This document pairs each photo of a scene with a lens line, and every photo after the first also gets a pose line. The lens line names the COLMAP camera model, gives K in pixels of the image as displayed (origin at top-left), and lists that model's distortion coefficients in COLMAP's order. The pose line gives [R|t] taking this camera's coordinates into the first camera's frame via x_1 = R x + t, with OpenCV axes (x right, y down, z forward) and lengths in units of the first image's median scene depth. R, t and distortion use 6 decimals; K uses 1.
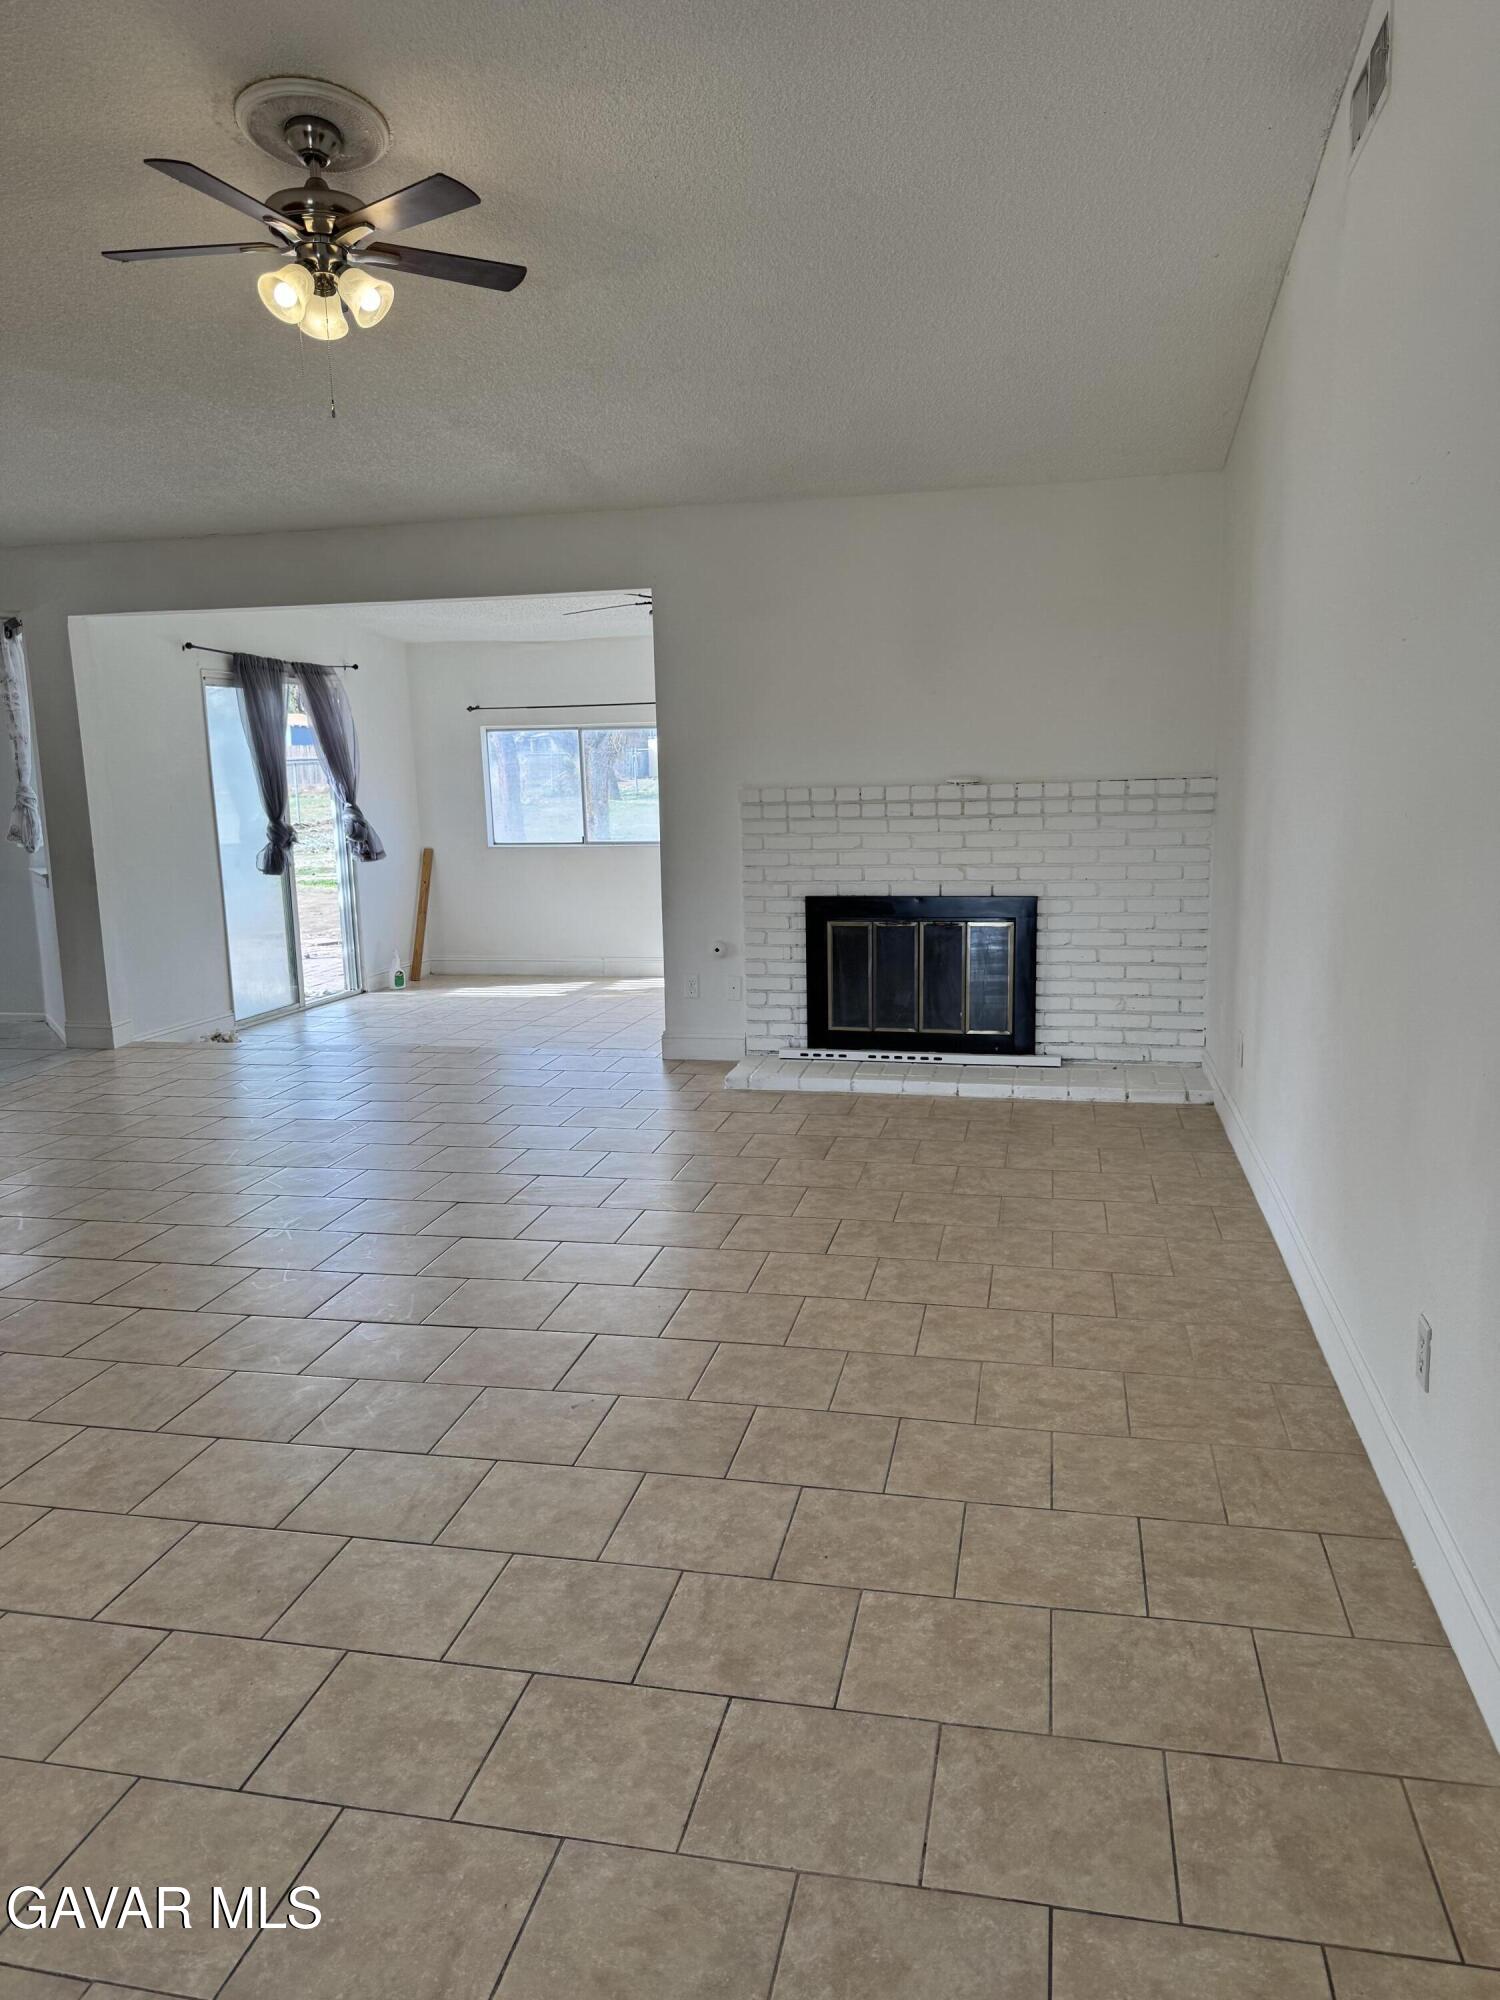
lens RADIAL K [[1404.0, 0, 750.1], [0, 1404.0, 994.4], [0, 0, 1]] dist [0.049837, -0.040482]
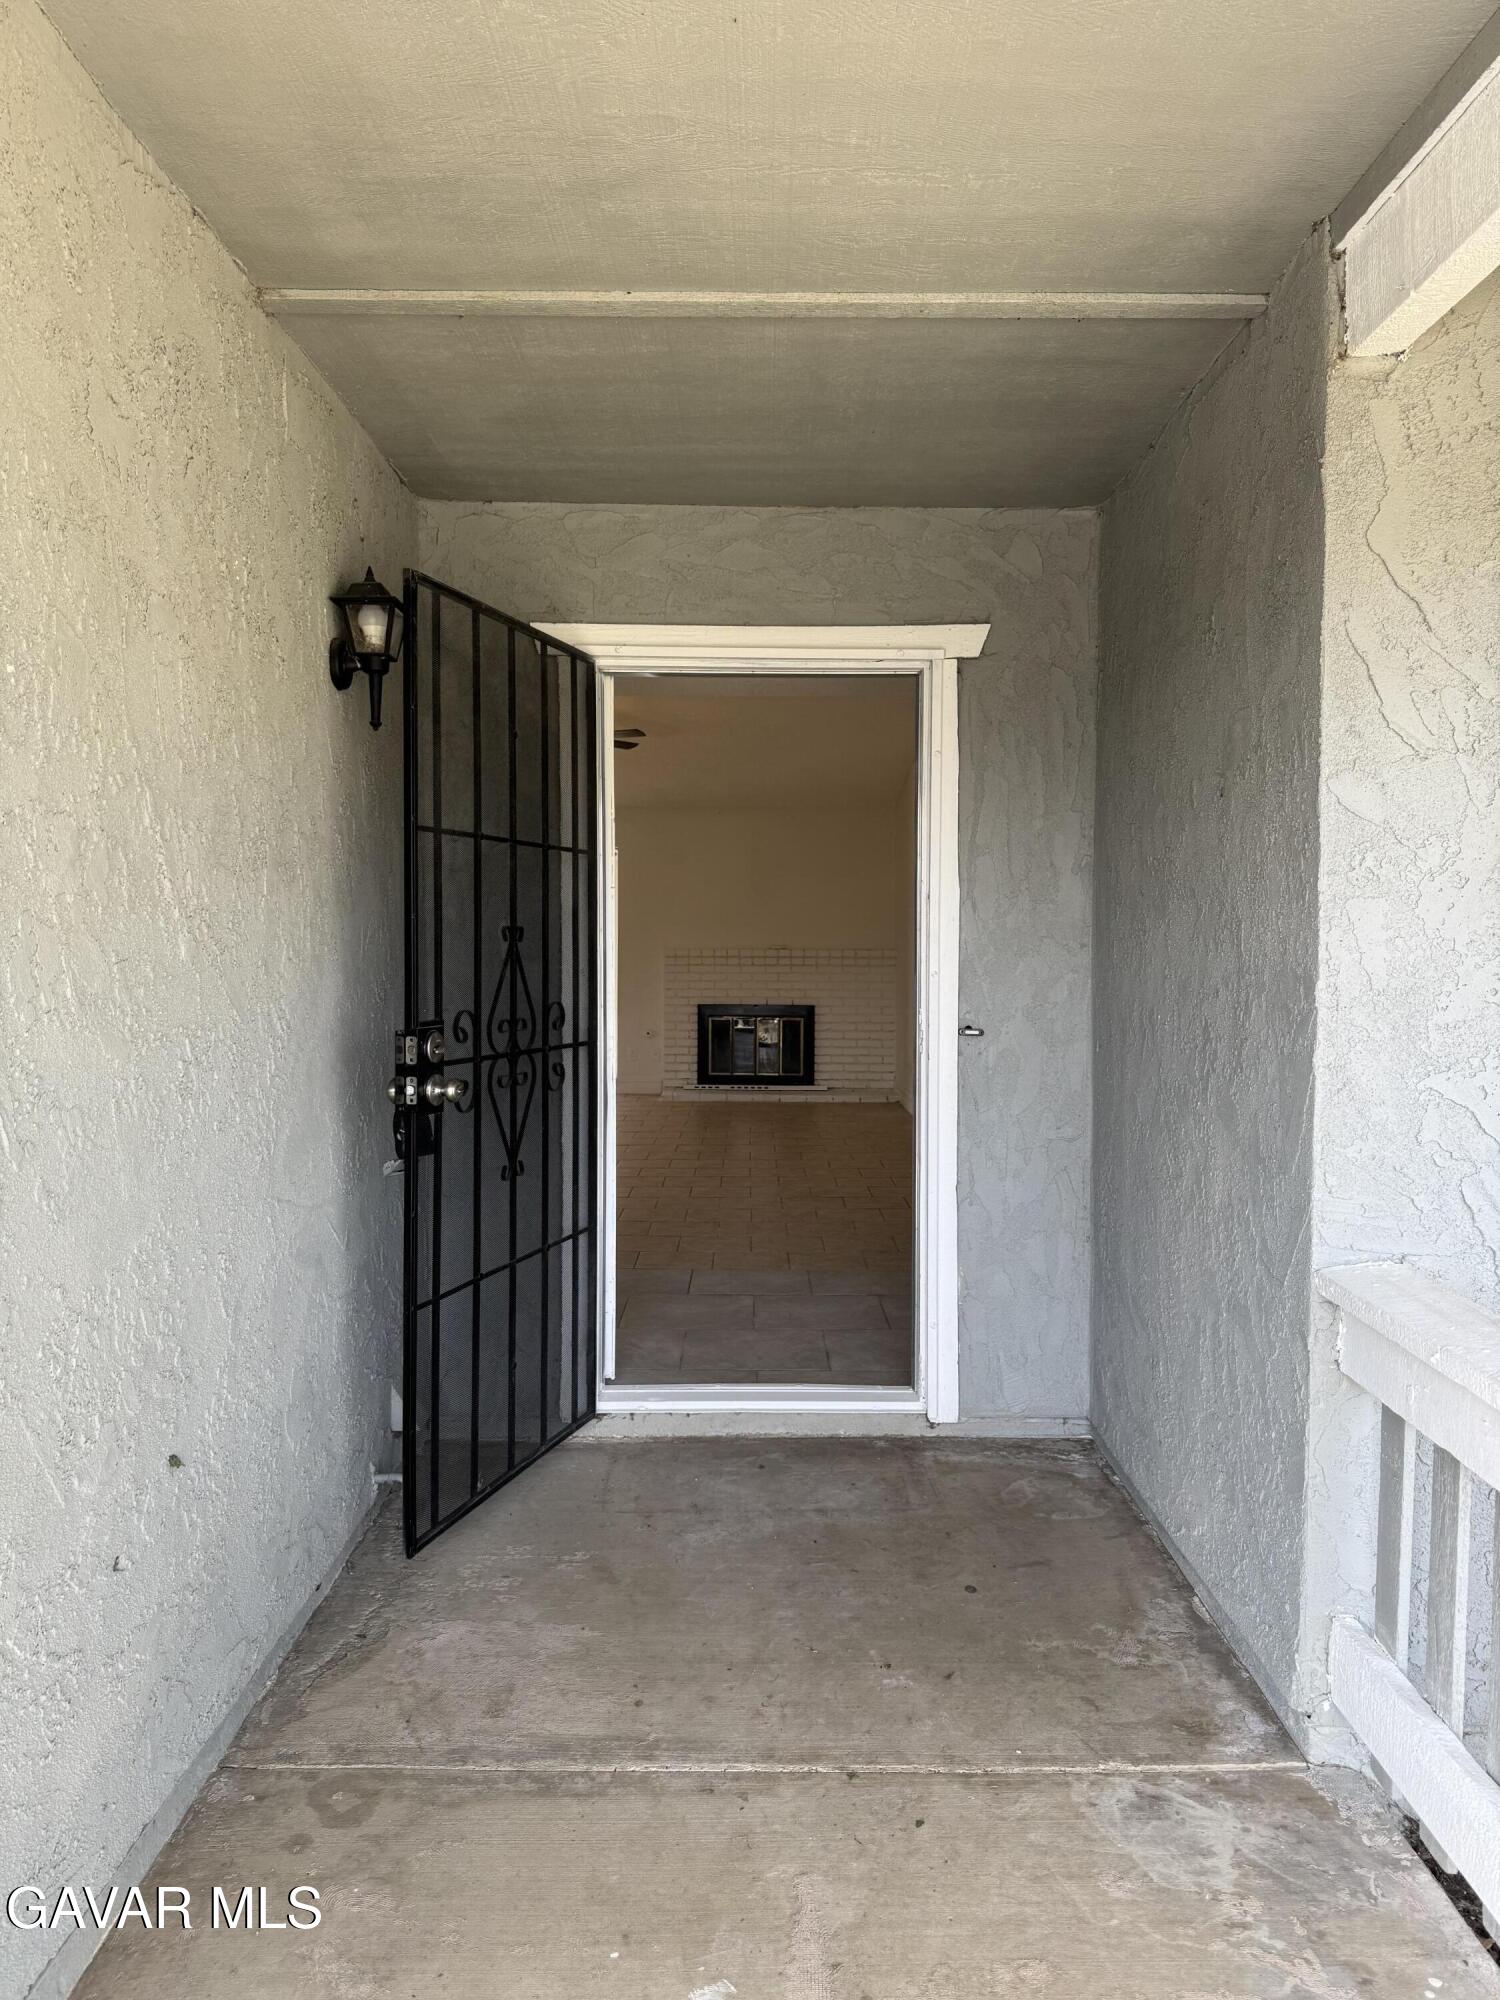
lens RADIAL K [[1404.0, 0, 760.0], [0, 1404.0, 998.0], [0, 0, 1]] dist [0.049837, -0.040482]
pose [[0.975691, 0.014493, 0.218670, -0.540272], [0.010091, 0.993781, -0.110891, 0.246038], [-0.218917, 0.110402, 0.969477, -1.616525]]
